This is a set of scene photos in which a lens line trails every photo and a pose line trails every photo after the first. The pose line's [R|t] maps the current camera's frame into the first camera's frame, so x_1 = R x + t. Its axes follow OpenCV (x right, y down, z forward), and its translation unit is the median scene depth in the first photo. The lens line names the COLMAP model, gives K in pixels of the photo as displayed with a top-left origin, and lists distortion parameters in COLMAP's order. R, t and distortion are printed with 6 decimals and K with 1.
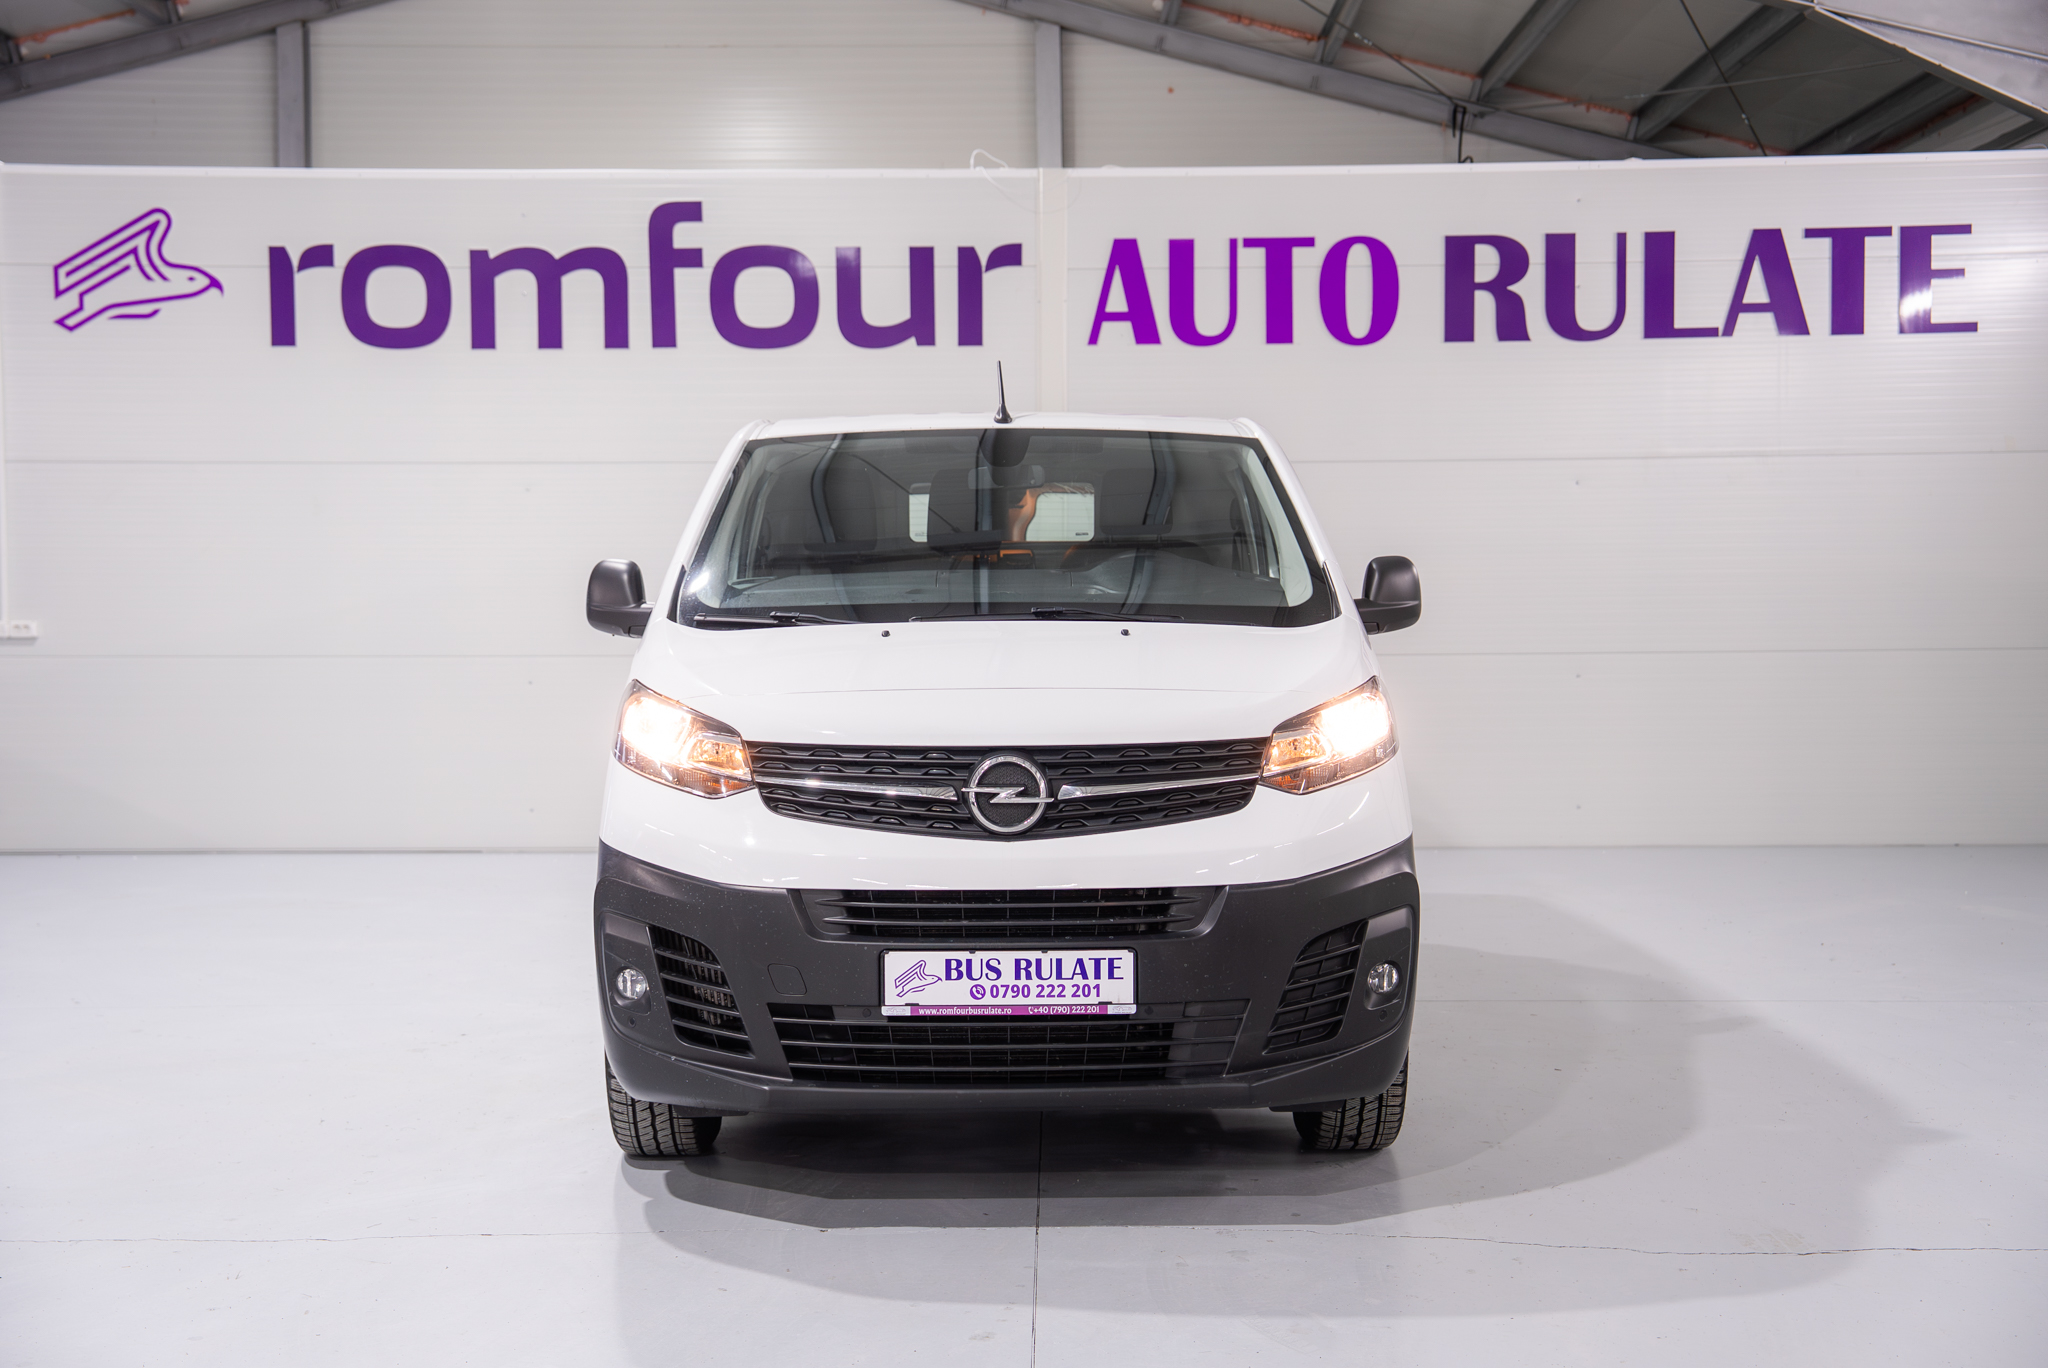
lens RADIAL K [[2666.4, 0, 1032.7], [0, 2666.4, 683.0], [0, 0, 1]] dist [0.135067, 0.005499]
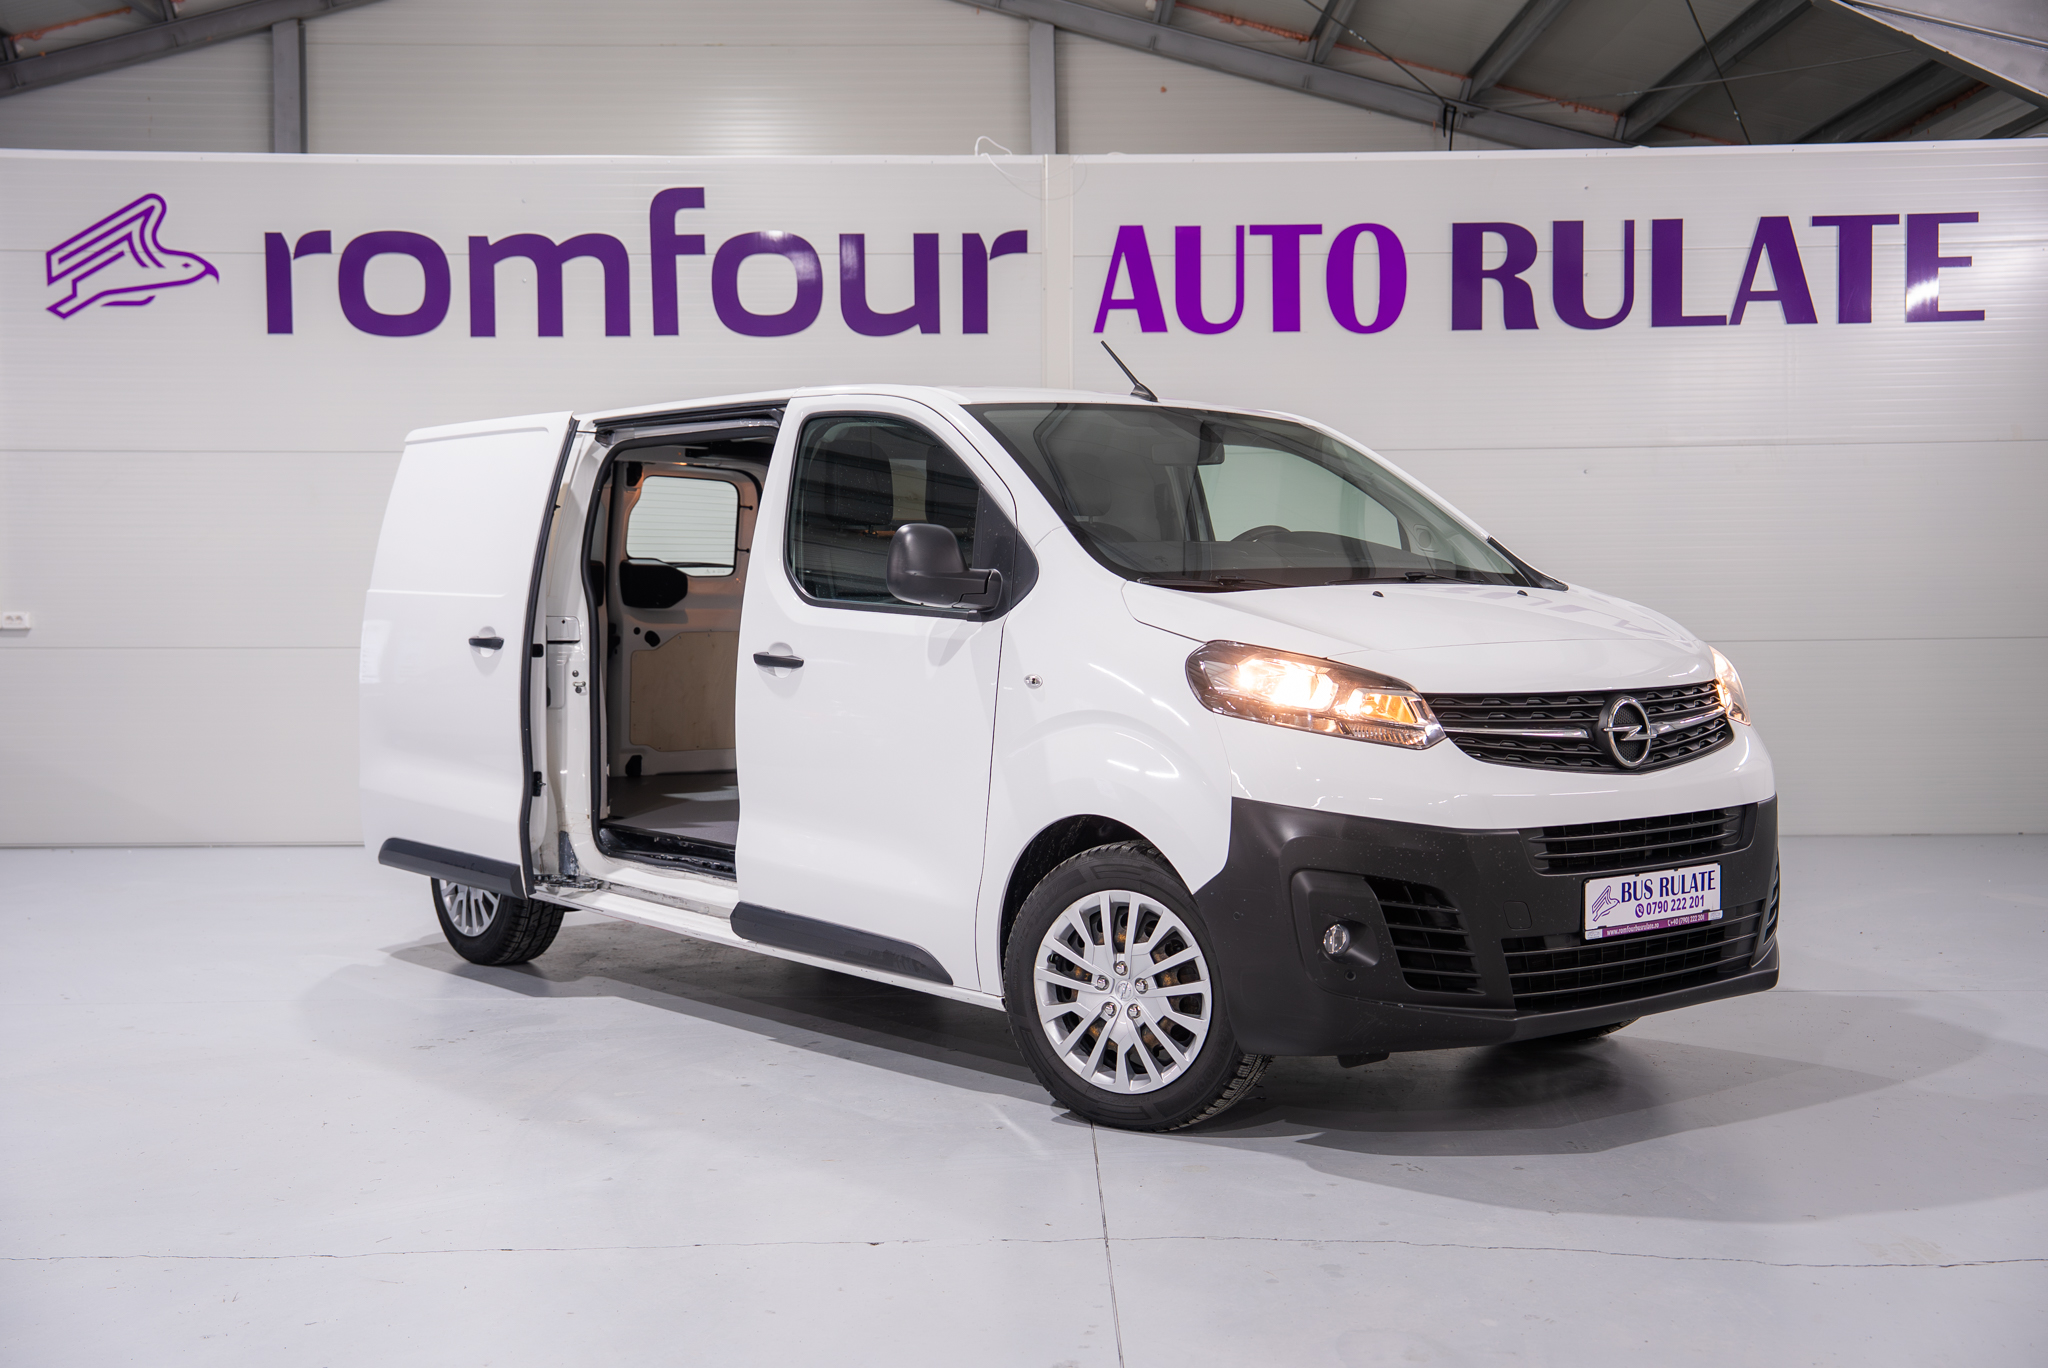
lens RADIAL K [[2533.9, 0, 1033.8], [0, 2533.9, 688.8], [0, 0, 1]] dist [0.104731, 0.039929]
pose [[0.999870, -0.001640, 0.016034, -0.016956], [0.001666, 0.999997, -0.001589, 0.007149], [-0.016031, 0.001616, 0.999870, 0.057926]]
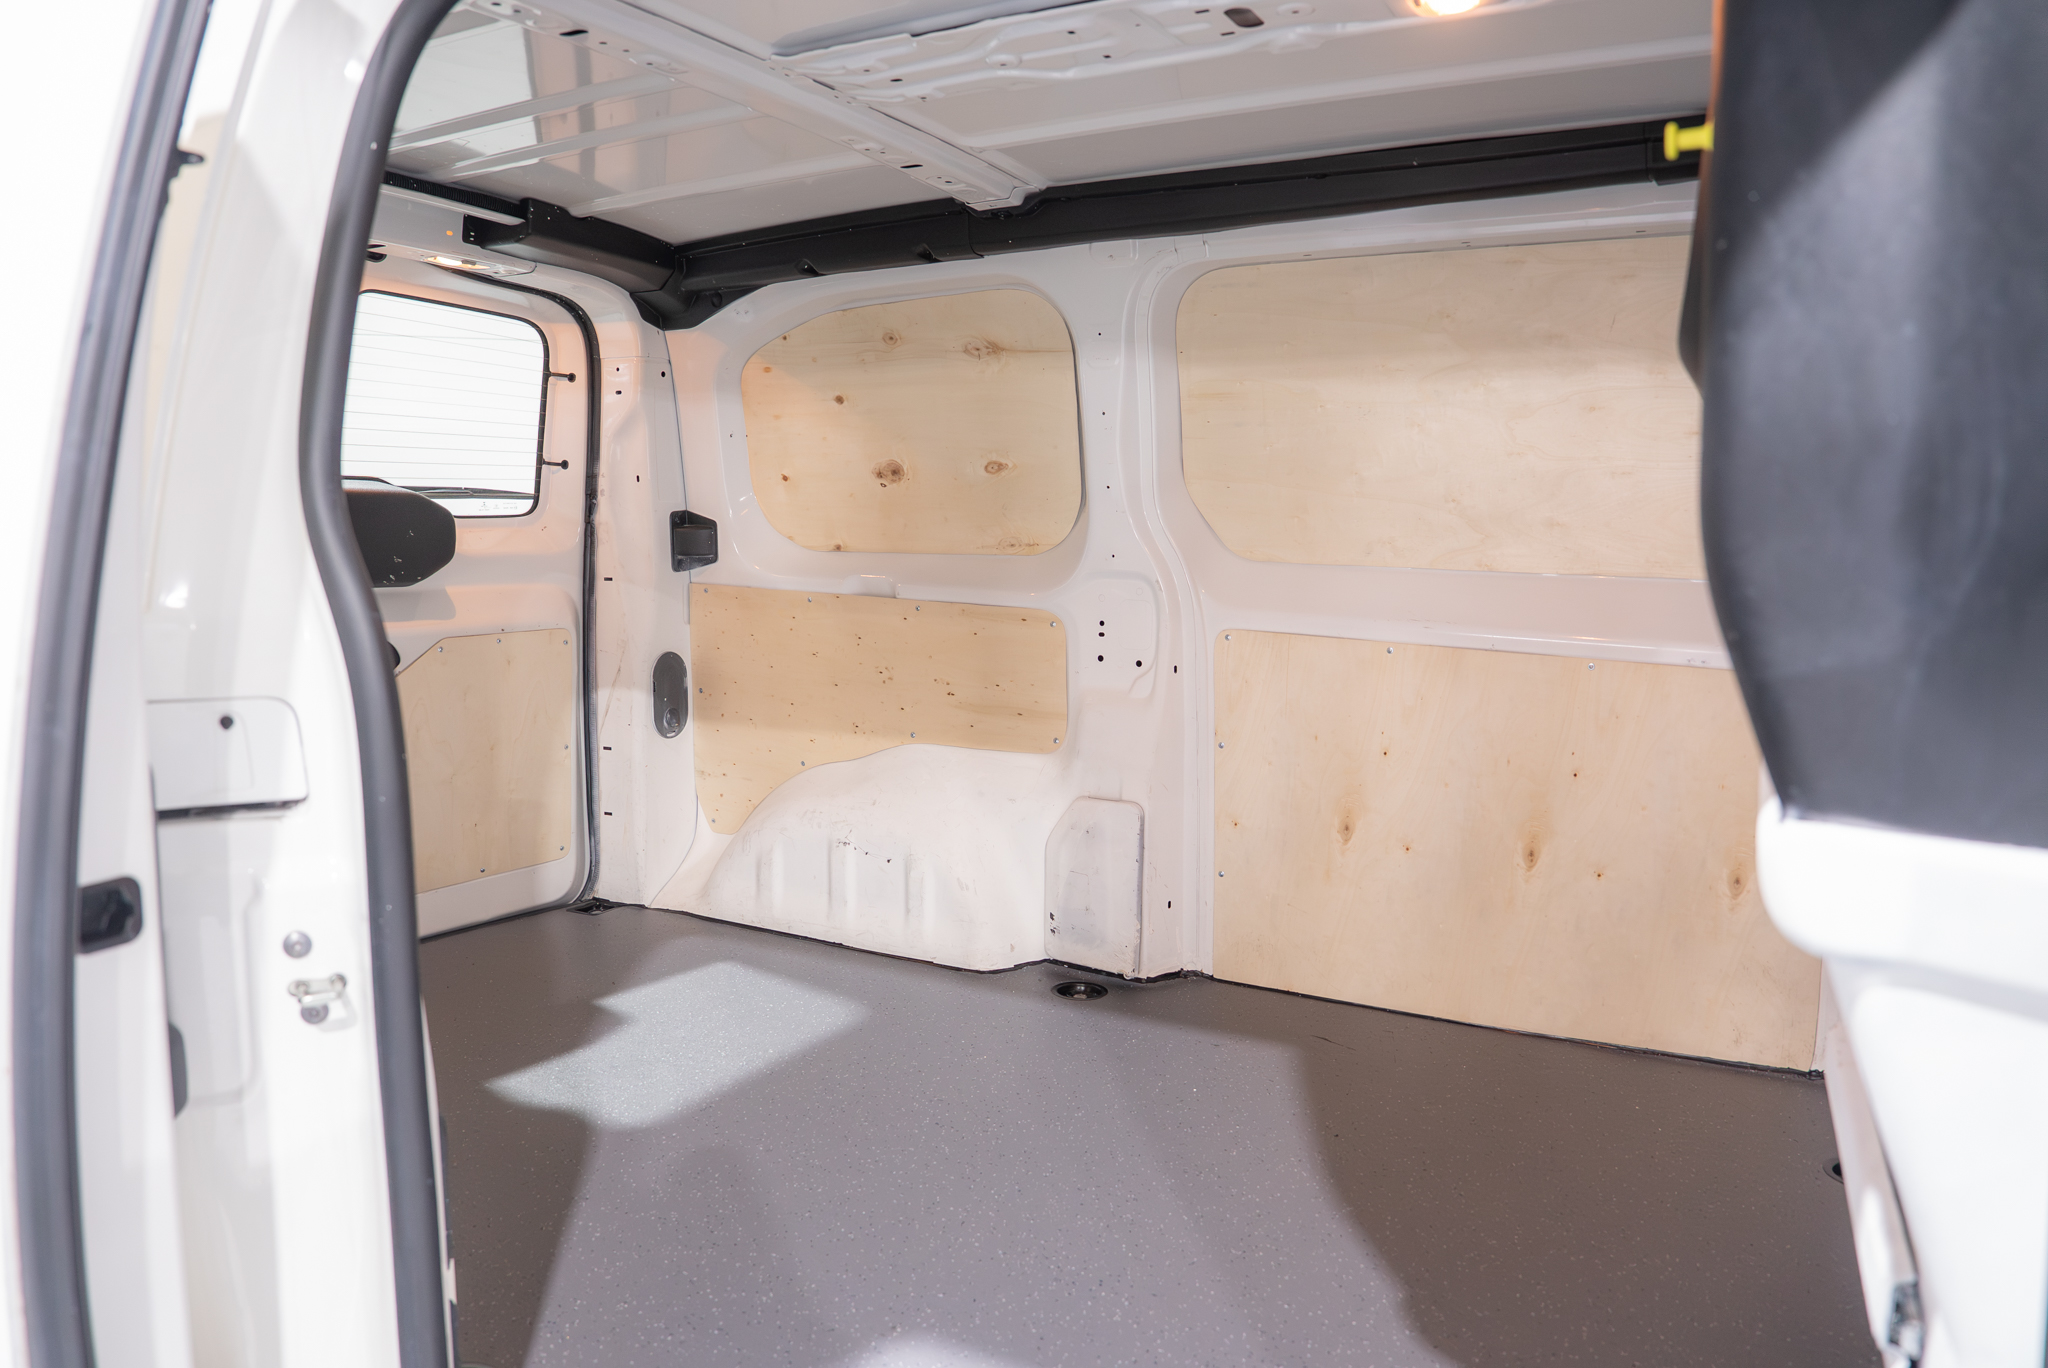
lens RADIAL K [[1474.0, 0, 1024.0], [0, 1474.0, 684.0], [0, 0, 1]] dist [-0.006818, -0.002280]
pose [[0.923124, -0.034643, 0.382939, -0.149654], [0.008799, 0.997575, 0.069036, -0.027395], [-0.384402, -0.060359, 0.921190, 0.797386]]
